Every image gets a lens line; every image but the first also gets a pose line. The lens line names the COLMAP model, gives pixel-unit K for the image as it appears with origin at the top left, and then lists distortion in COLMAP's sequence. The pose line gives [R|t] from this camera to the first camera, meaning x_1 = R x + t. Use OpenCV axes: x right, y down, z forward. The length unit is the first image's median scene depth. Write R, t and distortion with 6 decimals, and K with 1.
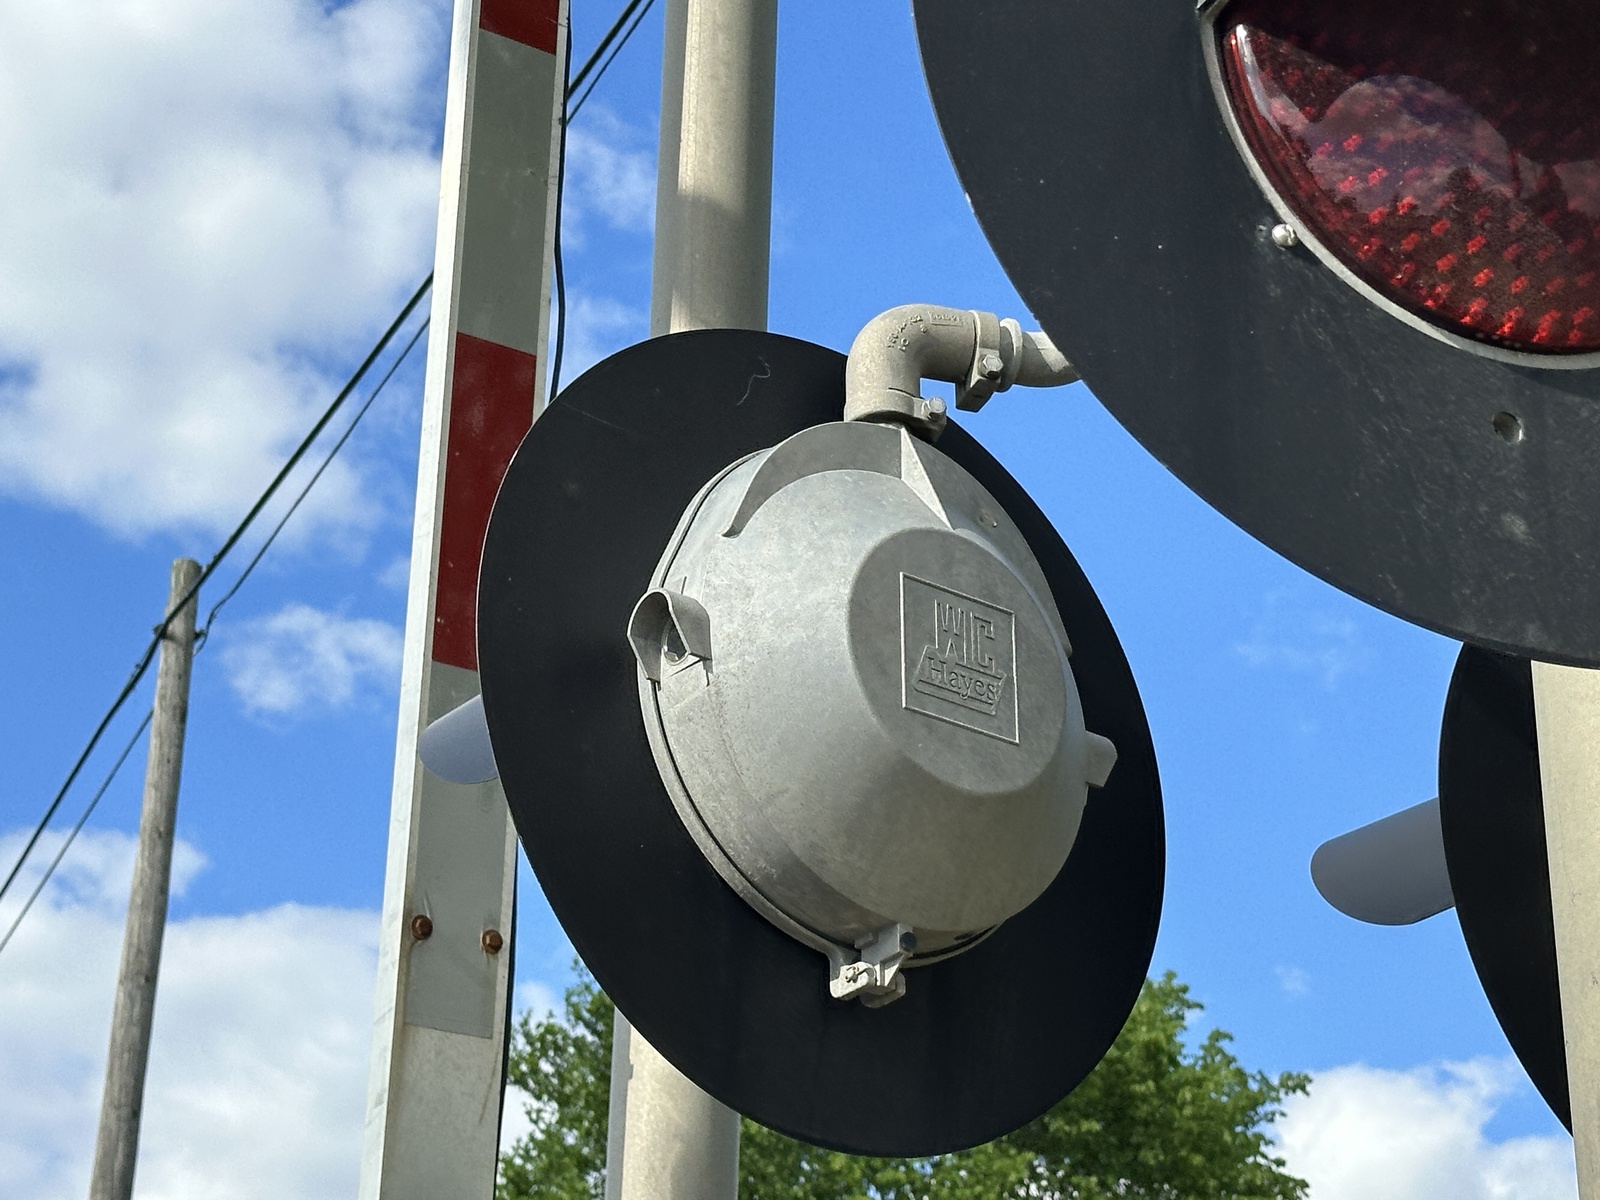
lens RADIAL K [[3178.6, 0, 901.4], [0, 3178.6, 598.8], [0, 0, 1]] dist [0.294785, -2.654917]
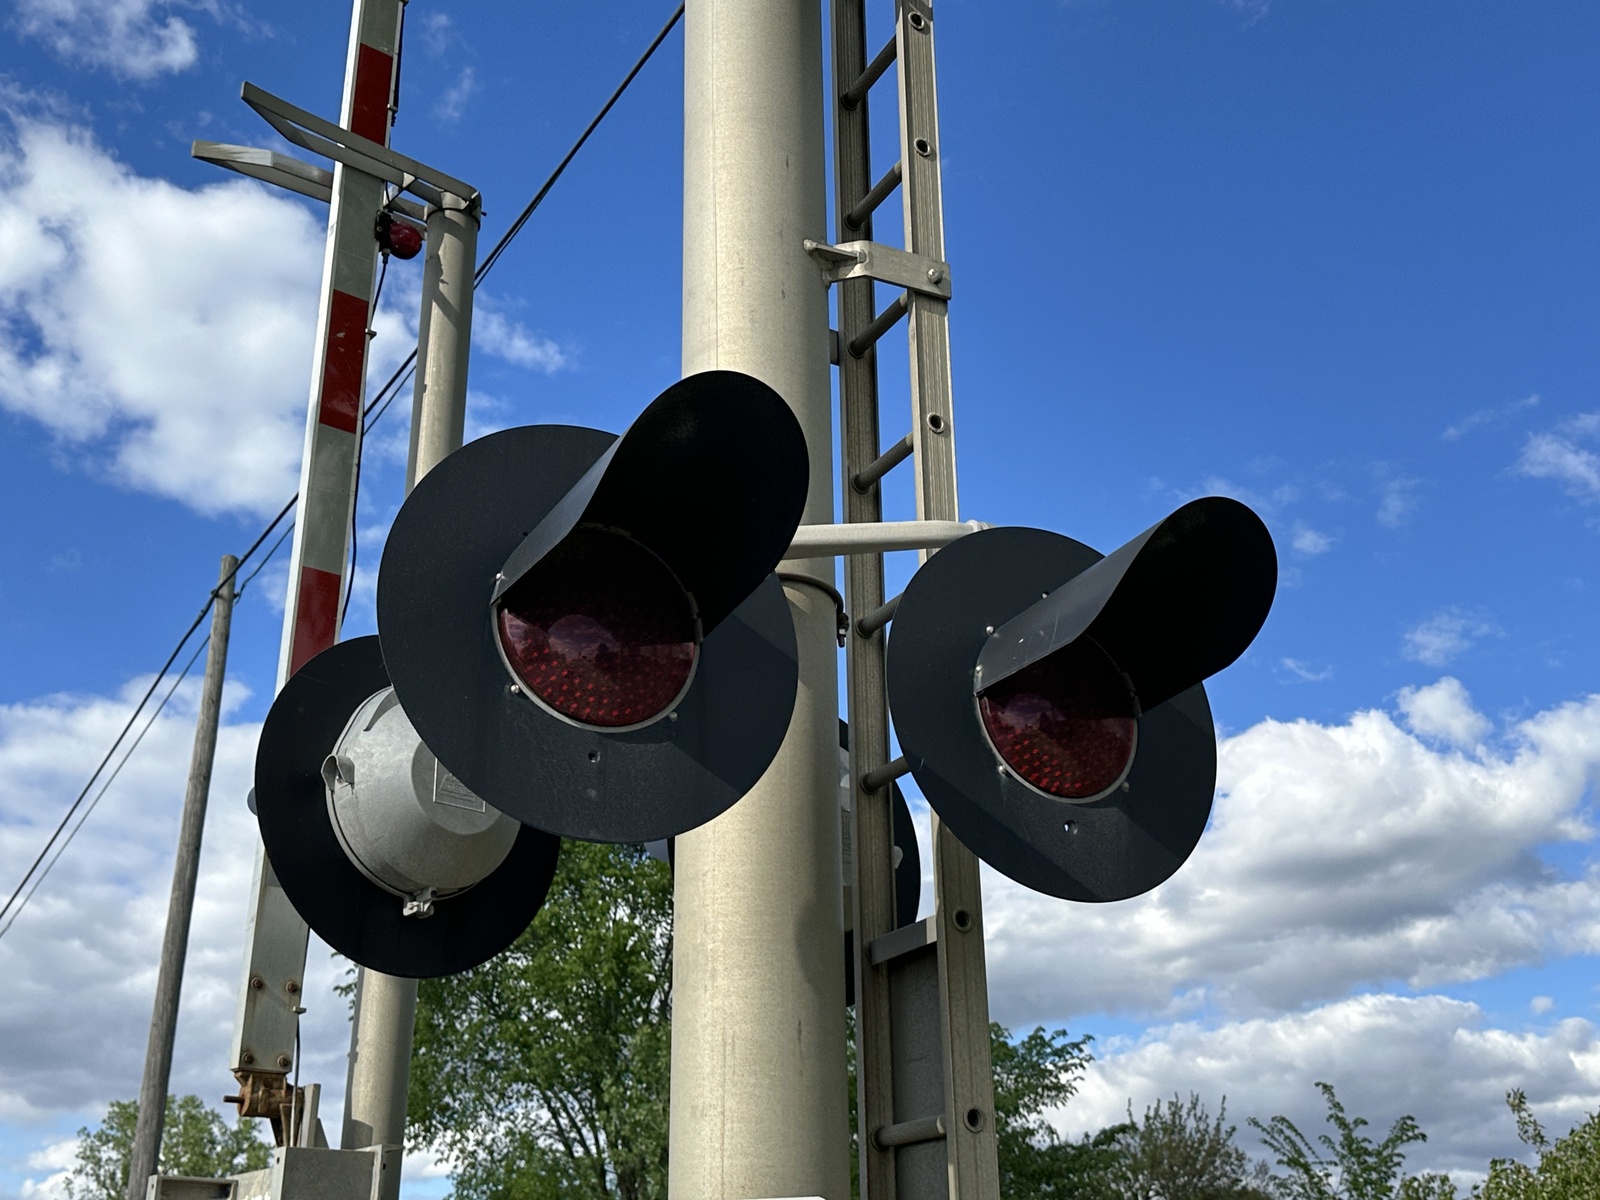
lens RADIAL K [[1697.8, 0, 800.0], [0, 1697.8, 600.0], [0, 0, 1]] dist [0.175802, -0.346766]
pose [[0.995685, 0.013631, 0.091791, 0.162334], [-0.016250, 0.999480, 0.027851, -0.167609], [-0.091364, -0.029223, 0.995389, -0.375890]]
